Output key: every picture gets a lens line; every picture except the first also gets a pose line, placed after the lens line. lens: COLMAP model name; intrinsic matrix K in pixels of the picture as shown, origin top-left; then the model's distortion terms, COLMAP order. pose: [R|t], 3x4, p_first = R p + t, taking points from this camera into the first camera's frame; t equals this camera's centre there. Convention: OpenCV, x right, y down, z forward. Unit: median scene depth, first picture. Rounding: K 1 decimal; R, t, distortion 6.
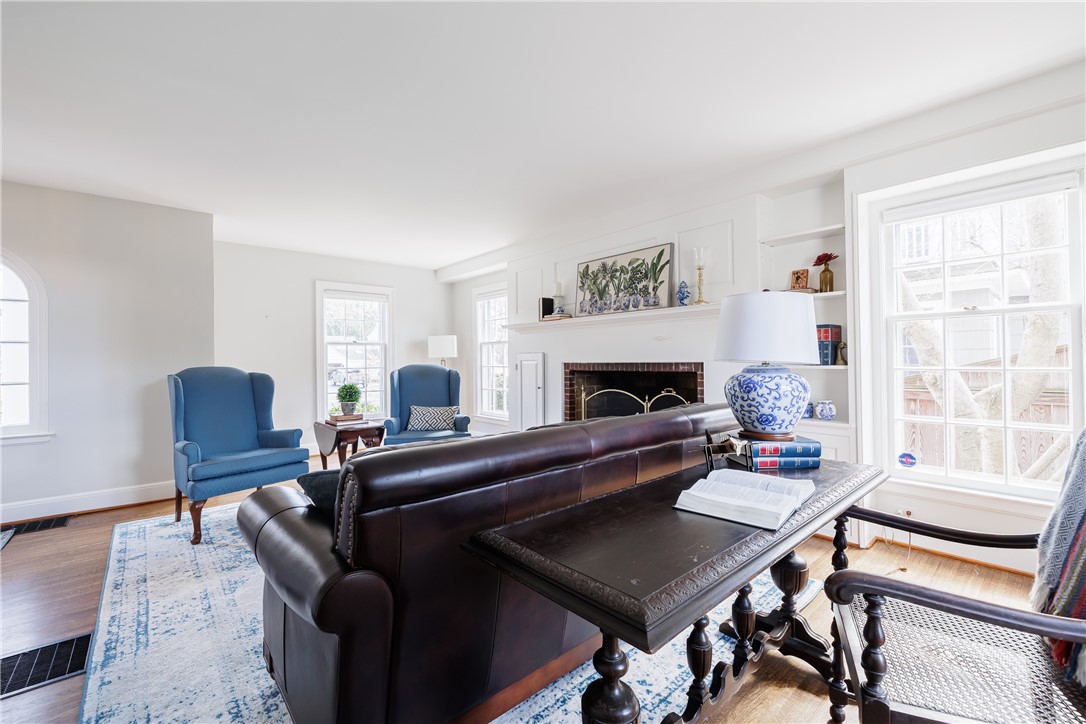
lens RADIAL K [[454.6, 0, 539.8], [0, 454.6, 359.8], [0, 0, 1]] dist [0.004270, -0.002875]
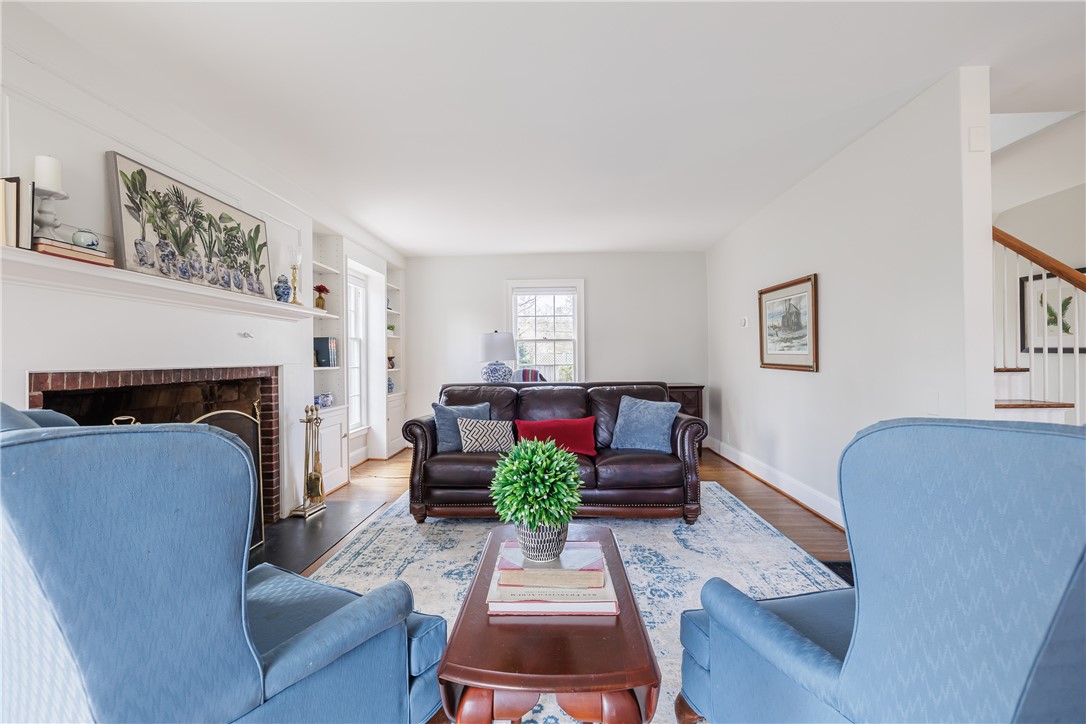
lens RADIAL K [[454.6, 0, 536.0], [0, 454.6, 355.4], [0, 0, 1]] dist [0.004270, -0.002875]
pose [[-0.722024, 0.022471, 0.691503, -0.597467], [0.018050, 0.999744, -0.013641, 0.005807], [-0.691633, 0.002632, -0.722244, 1.179423]]
